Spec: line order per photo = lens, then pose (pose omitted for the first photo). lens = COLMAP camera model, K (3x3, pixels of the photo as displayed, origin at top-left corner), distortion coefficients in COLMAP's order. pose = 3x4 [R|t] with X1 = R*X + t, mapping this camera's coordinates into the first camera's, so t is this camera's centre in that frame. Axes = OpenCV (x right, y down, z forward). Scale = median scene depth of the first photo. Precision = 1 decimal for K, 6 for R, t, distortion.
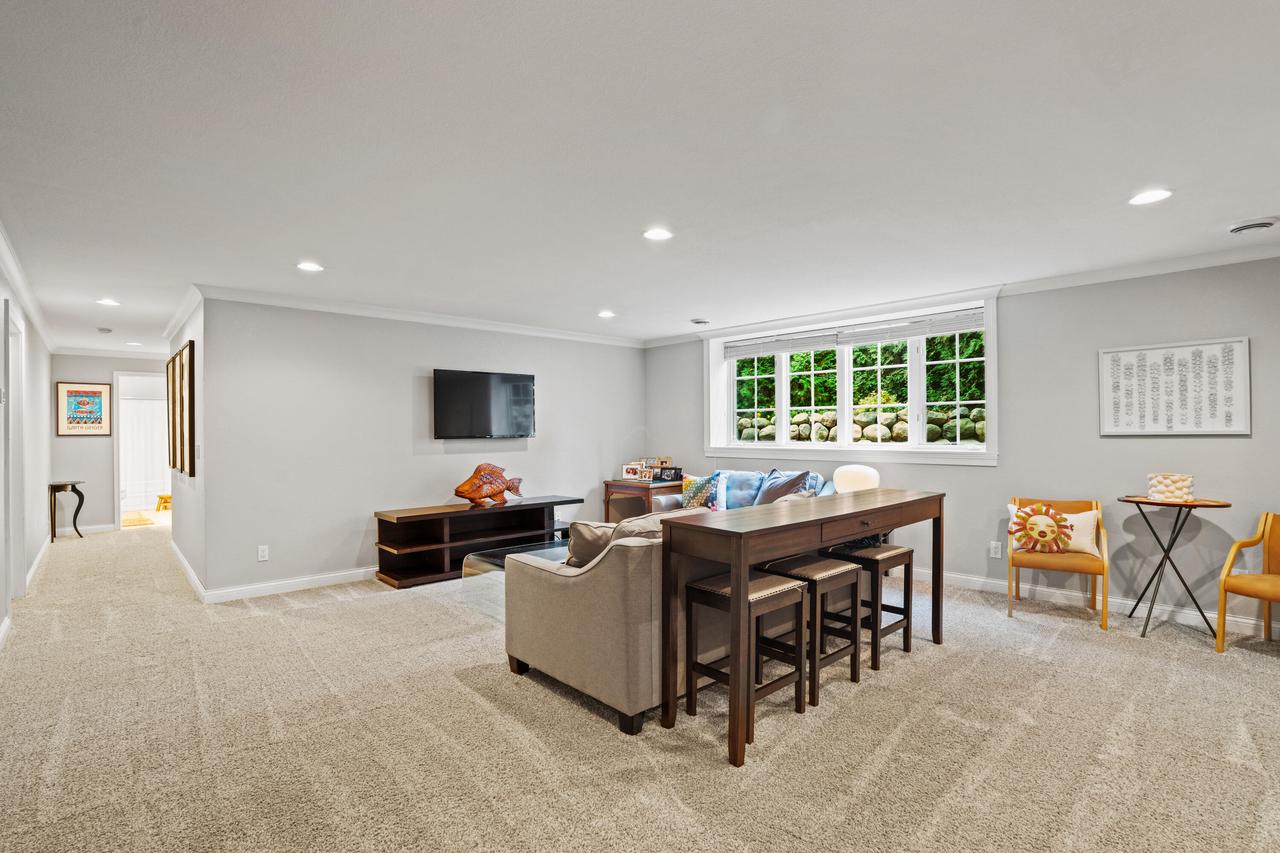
lens RADIAL K [[596.4, 0, 641.1], [0, 596.4, 428.9], [0, 0, 1]] dist [-0.035779, 0.006037]
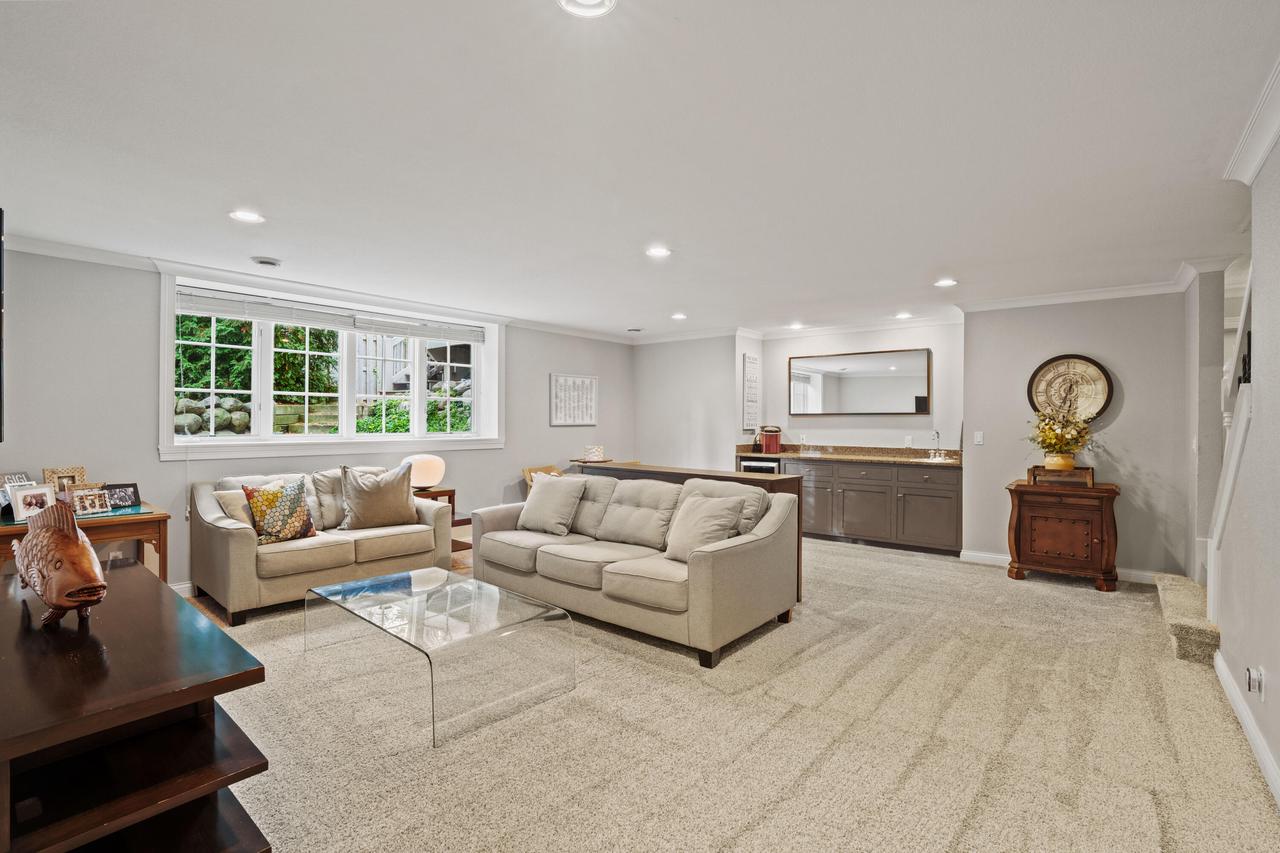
lens RADIAL K [[596.4, 0, 645.4], [0, 596.4, 421.5], [0, 0, 1]] dist [-0.035779, 0.006037]
pose [[-0.112688, 0.006136, 0.993611, -0.947643], [-0.007299, 0.999949, -0.007003, 0.010126], [-0.993604, -0.008041, -0.112638, 0.965944]]
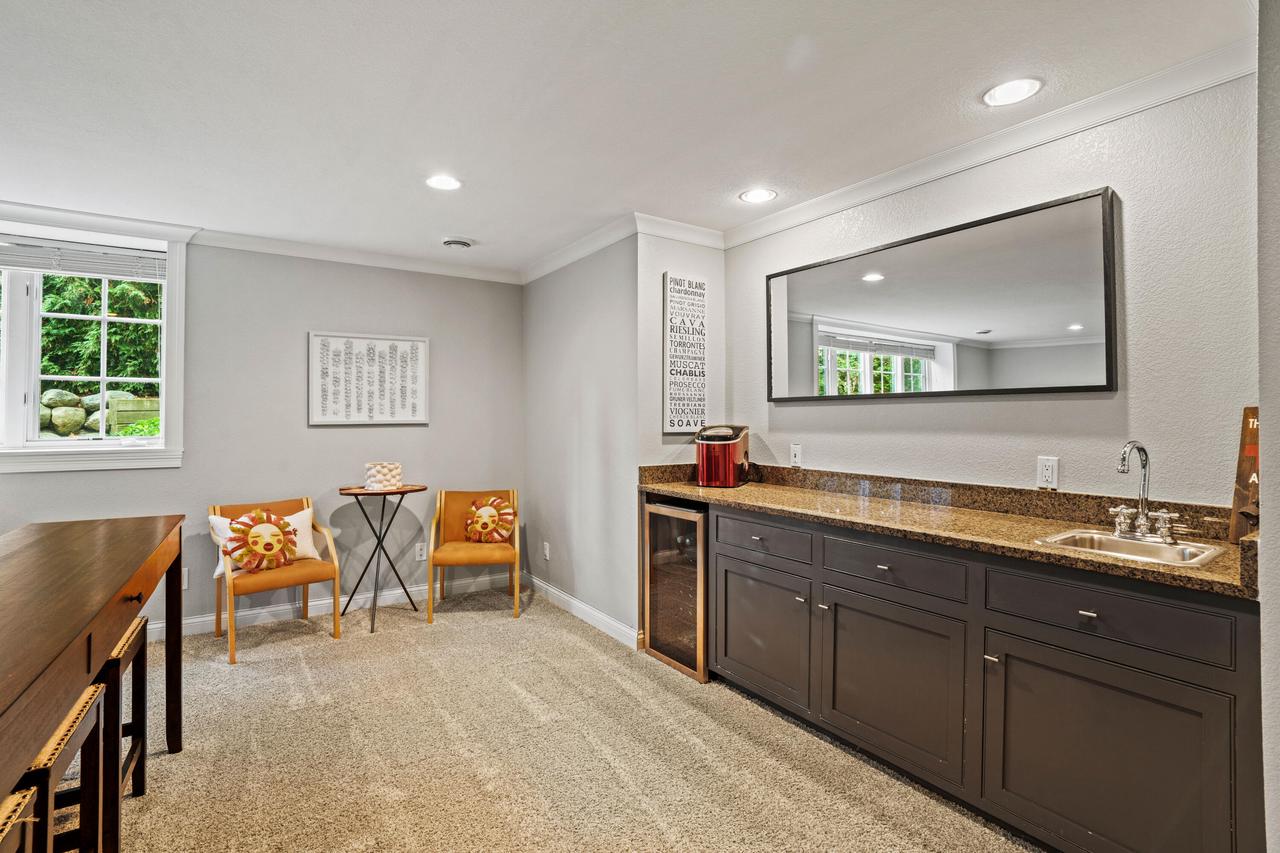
lens RADIAL K [[596.4, 0, 633.2], [0, 596.4, 412.6], [0, 0, 1]] dist [-0.035779, 0.006037]
pose [[0.174495, 0.014225, 0.984555, -0.033283], [-0.003786, 0.999898, -0.013776, 0.002418], [-0.984651, -0.001324, 0.174531, 0.356725]]
